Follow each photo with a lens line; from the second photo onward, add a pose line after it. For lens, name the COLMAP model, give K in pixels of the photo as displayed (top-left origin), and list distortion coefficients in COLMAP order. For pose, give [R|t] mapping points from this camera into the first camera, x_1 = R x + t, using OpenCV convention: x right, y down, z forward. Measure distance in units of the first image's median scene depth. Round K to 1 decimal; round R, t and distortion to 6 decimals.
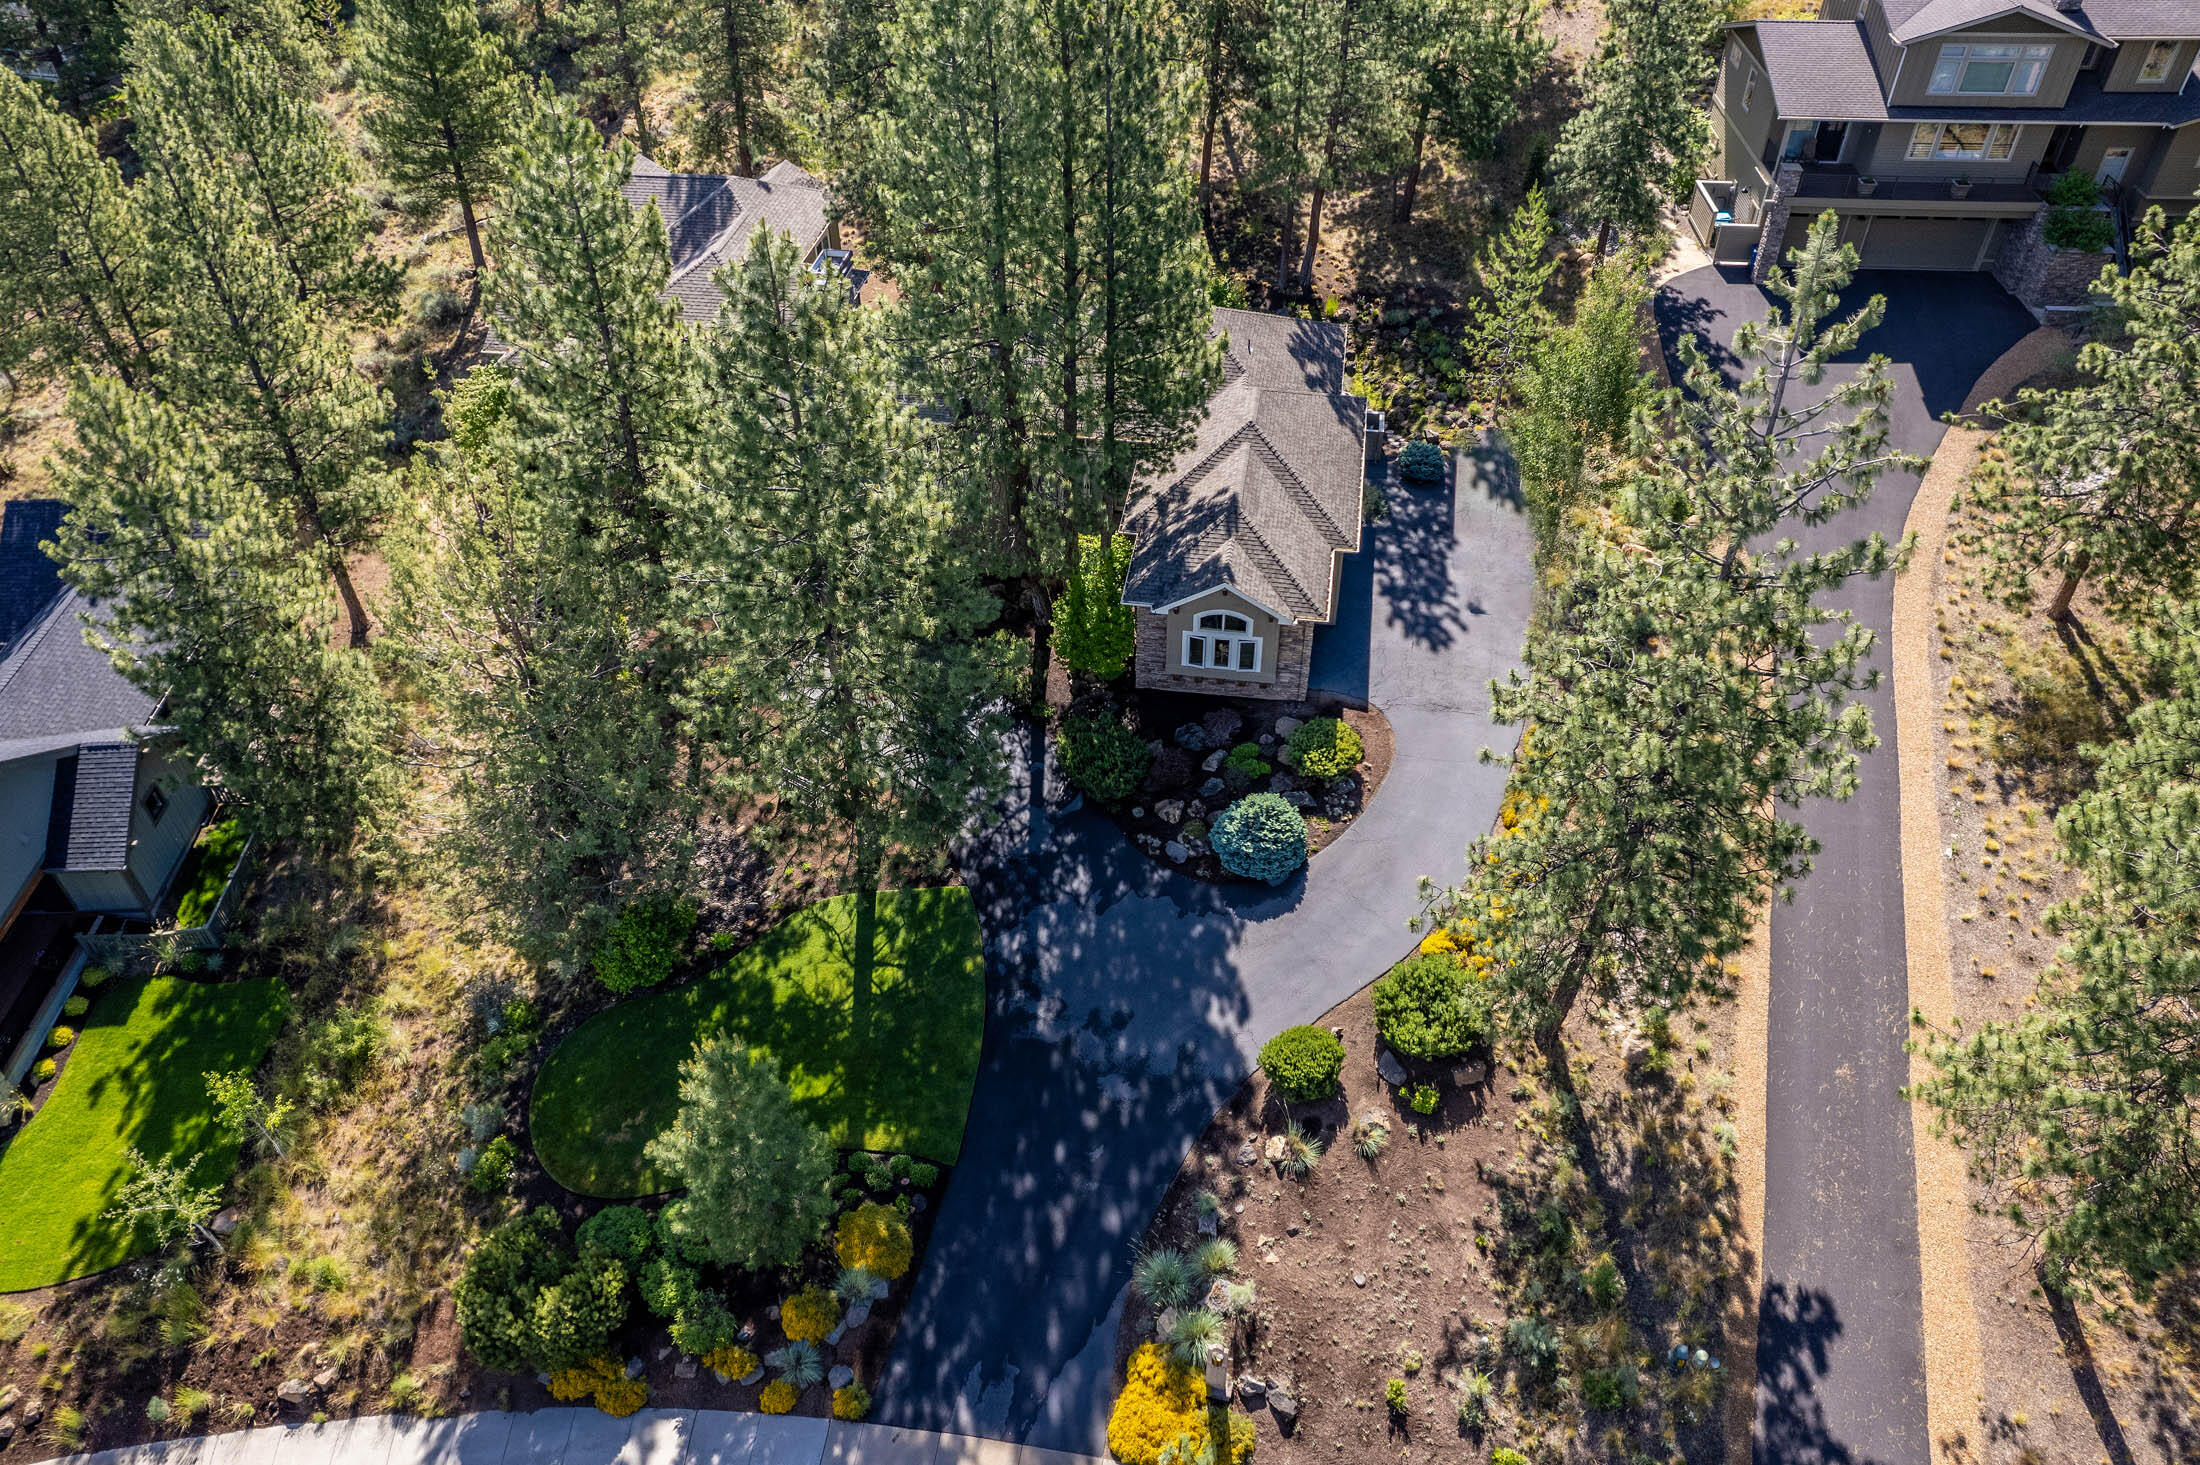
lens RADIAL K [[1418.7, 0, 1100.0], [0, 1418.7, 732.5], [0, 0, 1]] dist [-0.044274, -0.000180]
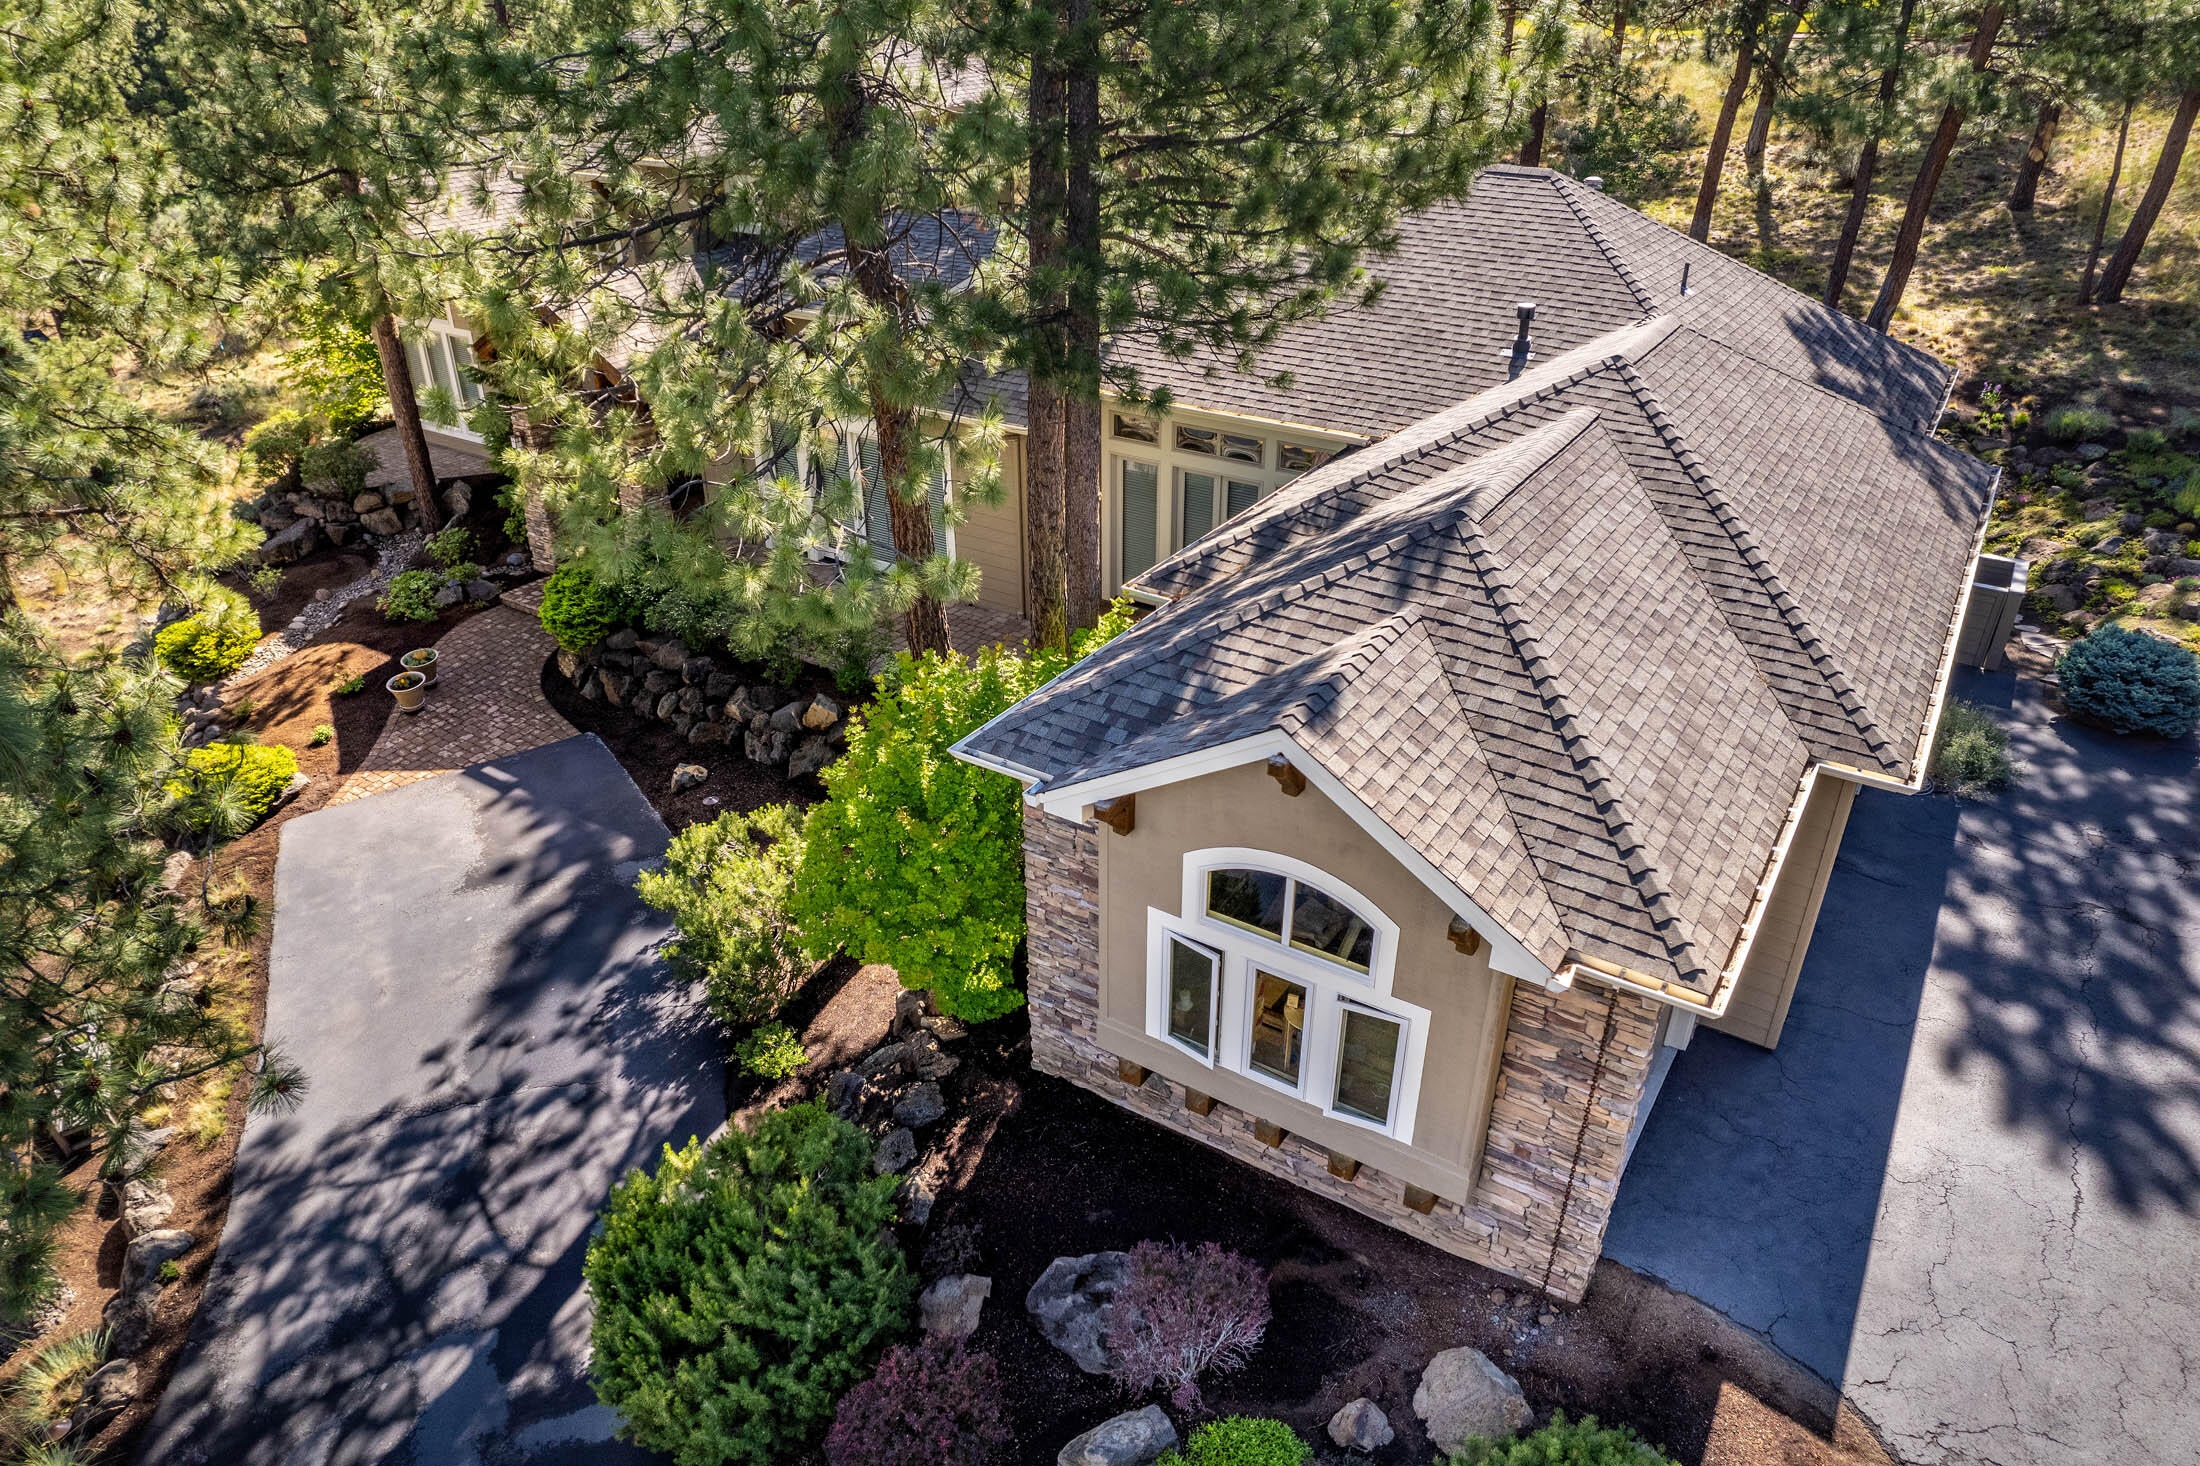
lens RADIAL K [[1418.7, 0, 1100.0], [0, 1418.7, 733.0], [0, 0, 1]] dist [-0.044274, -0.000180]
pose [[0.921887, 0.199893, -0.331915, 0.131109], [-0.259663, 0.954547, -0.146339, -0.061010], [0.287576, 0.221094, 0.931889, 0.733014]]
